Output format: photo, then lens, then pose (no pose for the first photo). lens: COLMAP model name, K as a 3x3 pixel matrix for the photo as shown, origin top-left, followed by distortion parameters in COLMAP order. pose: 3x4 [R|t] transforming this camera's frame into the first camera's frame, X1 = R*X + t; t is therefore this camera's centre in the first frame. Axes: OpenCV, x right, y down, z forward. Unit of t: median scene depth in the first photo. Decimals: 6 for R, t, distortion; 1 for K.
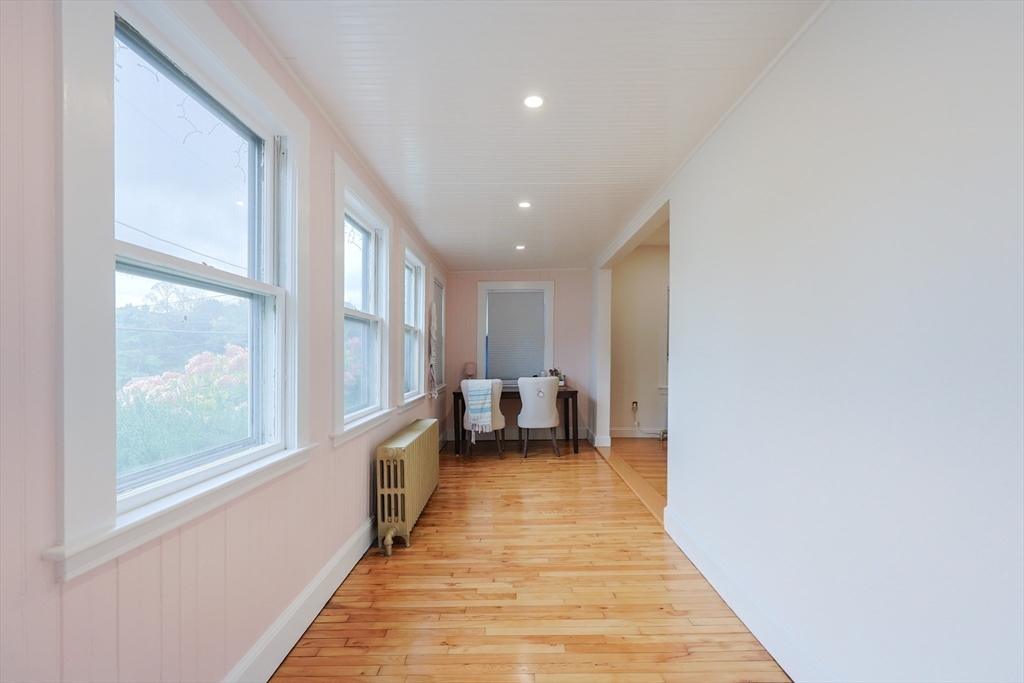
lens RADIAL K [[412.2, 0, 515.5], [0, 412.2, 336.2], [0, 0, 1]] dist [-0.000151, 0.000216]
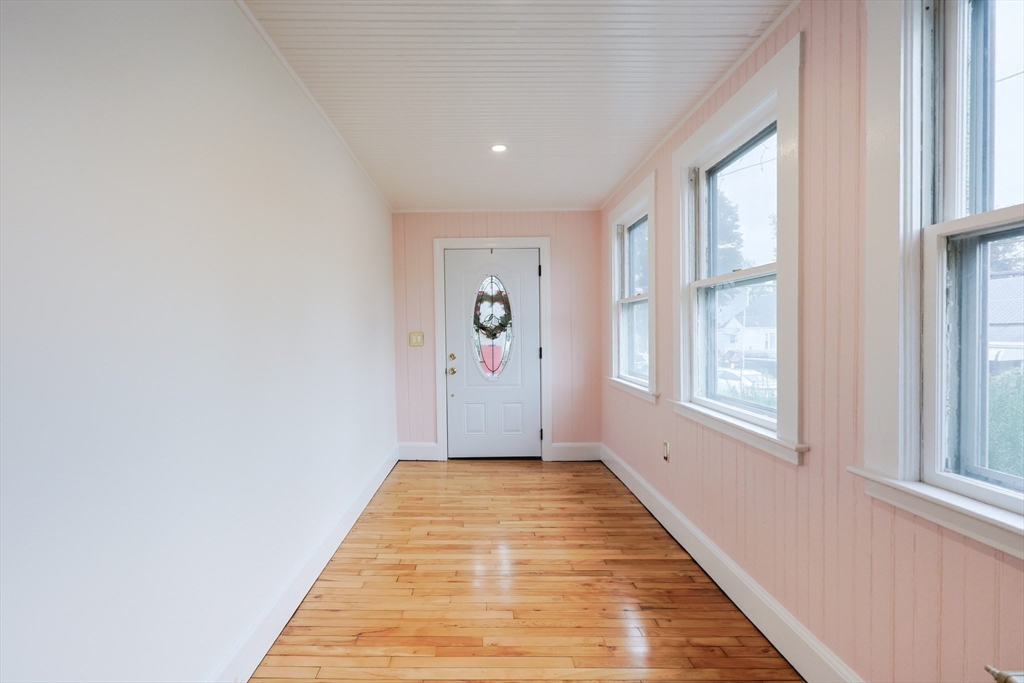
lens RADIAL K [[412.2, 0, 515.5], [0, 412.2, 336.2], [0, 0, 1]] dist [-0.000151, 0.000216]
pose [[-0.997293, 0.001917, -0.073511, 0.116143], [0.003398, 0.999794, -0.020026, 0.073008], [0.073458, -0.020221, -0.997093, 2.018501]]
